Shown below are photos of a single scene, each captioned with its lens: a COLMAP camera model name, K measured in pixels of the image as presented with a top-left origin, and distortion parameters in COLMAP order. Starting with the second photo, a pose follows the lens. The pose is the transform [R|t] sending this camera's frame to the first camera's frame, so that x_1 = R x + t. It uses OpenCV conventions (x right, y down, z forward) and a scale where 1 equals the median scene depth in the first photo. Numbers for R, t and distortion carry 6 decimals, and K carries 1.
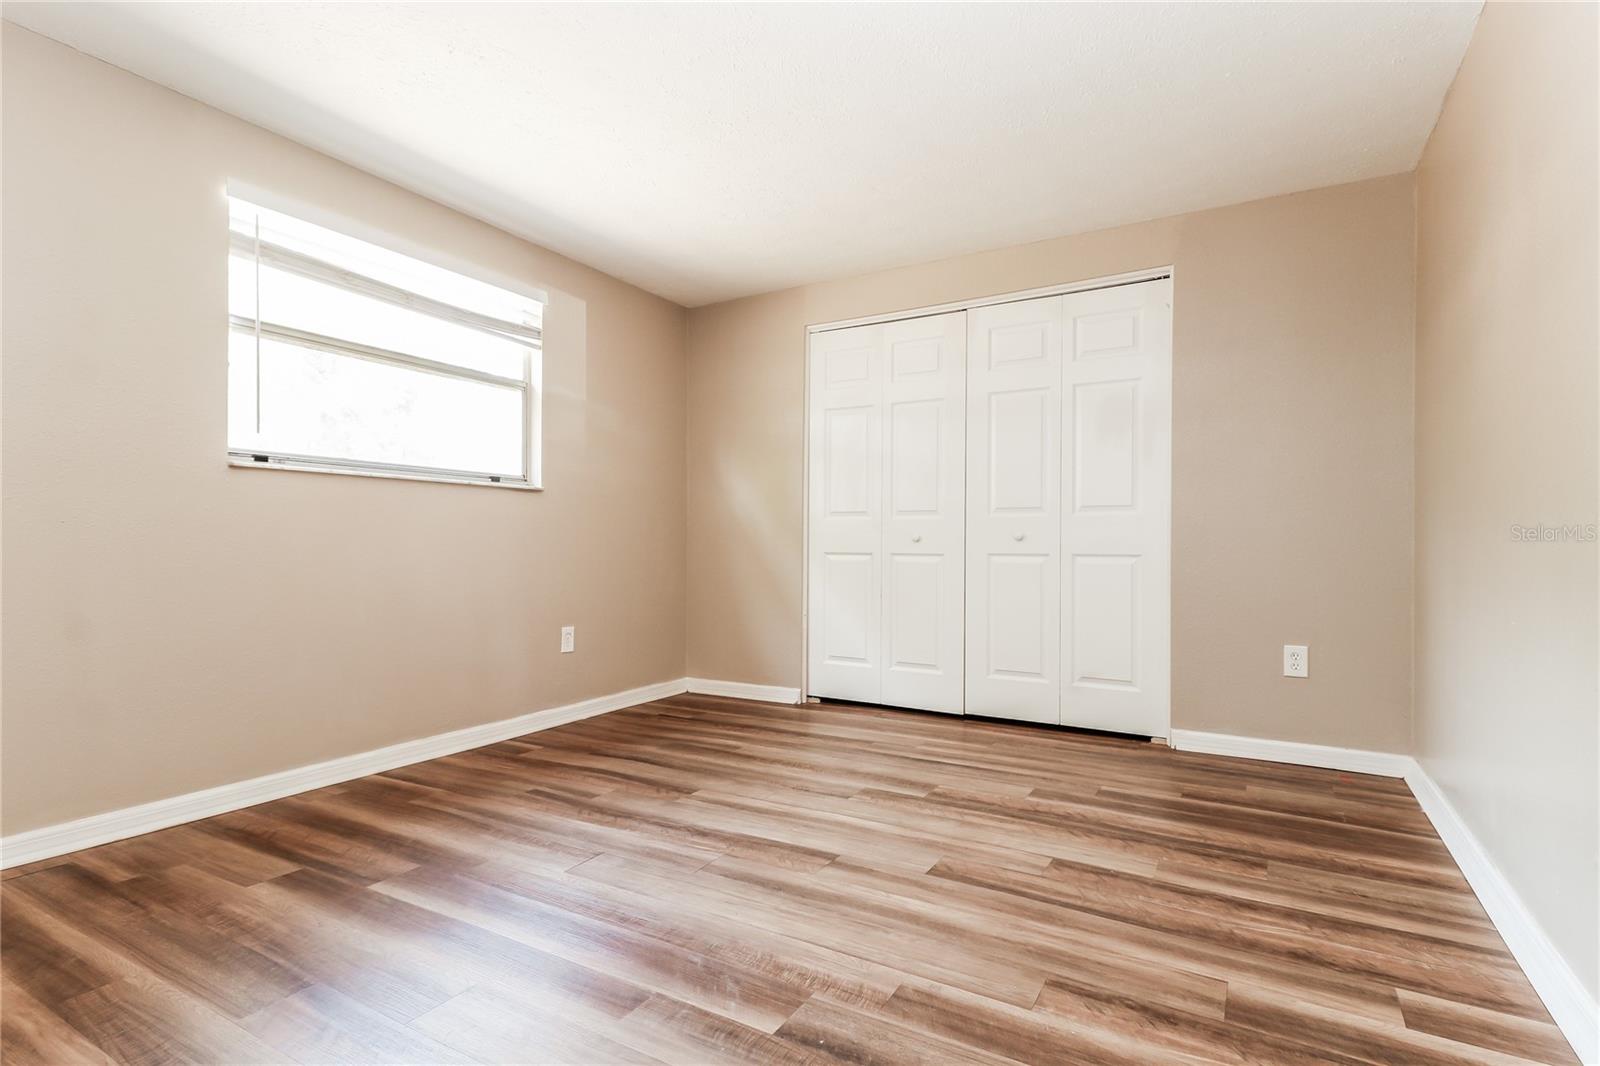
lens RADIAL K [[785.2, 0, 800.0], [0, 785.2, 533.0], [0, 0, 1]] dist [0.003657, -0.000795]
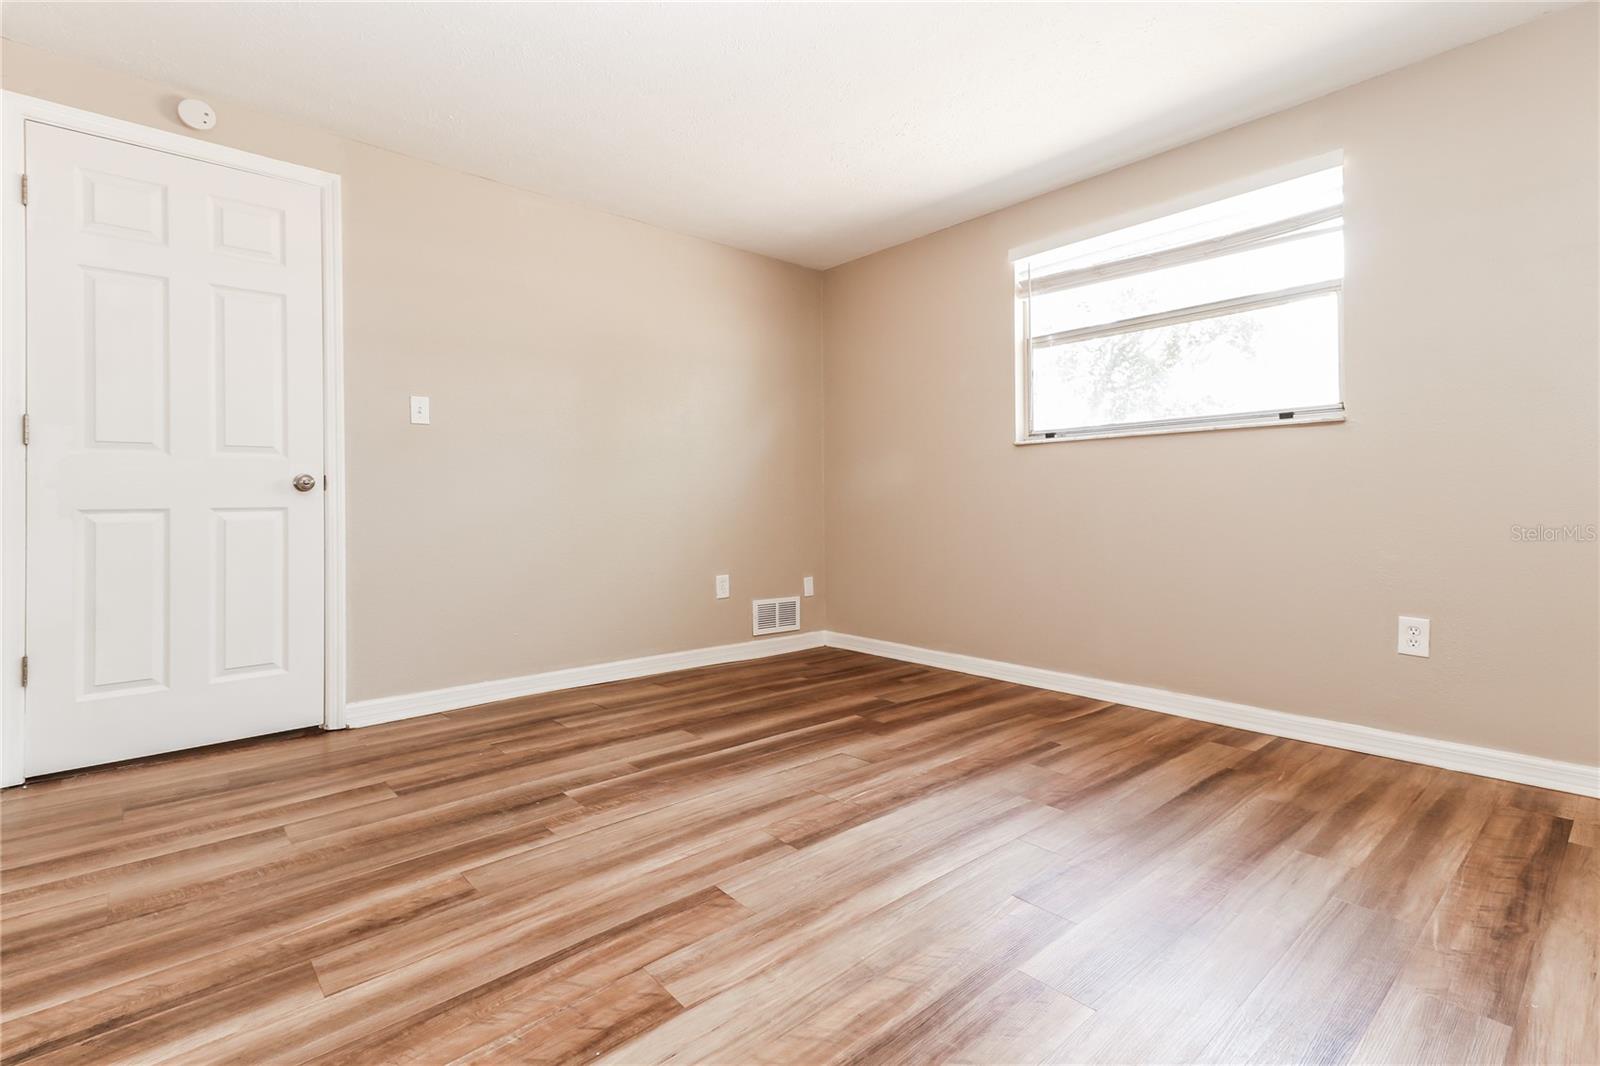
lens RADIAL K [[748.1, 0, 808.0], [0, 748.1, 474.4], [0, 0, 1]] dist [0.034444, -0.007294]
pose [[-0.306161, -0.037348, -0.951247, 0.942956], [0.023066, 0.998646, -0.046633, 0.032922], [0.951700, -0.036219, -0.304884, 1.395203]]
